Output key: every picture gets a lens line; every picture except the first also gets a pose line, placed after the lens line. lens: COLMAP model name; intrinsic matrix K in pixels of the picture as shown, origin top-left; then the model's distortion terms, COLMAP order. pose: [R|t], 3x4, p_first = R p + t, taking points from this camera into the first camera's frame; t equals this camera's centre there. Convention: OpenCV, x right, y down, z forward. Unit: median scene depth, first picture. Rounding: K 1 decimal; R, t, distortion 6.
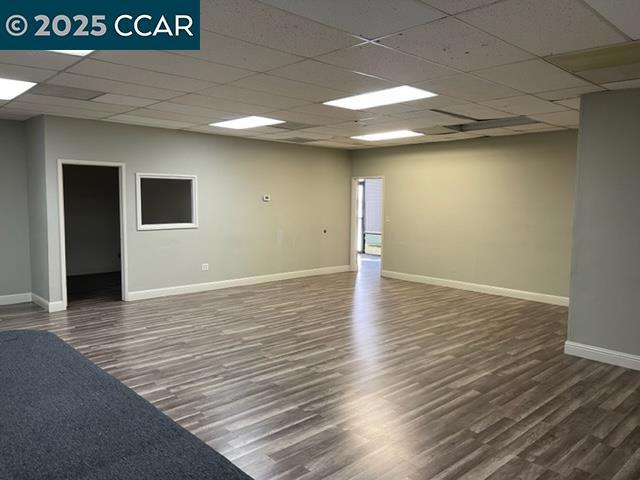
lens RADIAL K [[487.6, 0, 322.7], [0, 487.6, 243.1], [0, 0, 1]] dist [0.065058, -0.064053]
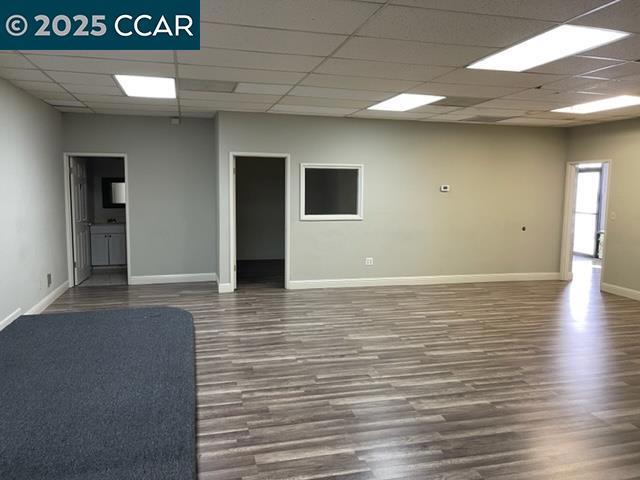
lens RADIAL K [[487.6, 0, 318.5], [0, 487.6, 236.9], [0, 0, 1]] dist [0.065058, -0.064053]
pose [[0.875467, 0.050940, -0.480585, 0.147641], [-0.048070, 0.998677, 0.018287, -0.013047], [0.480881, 0.007092, 0.876757, 0.154241]]
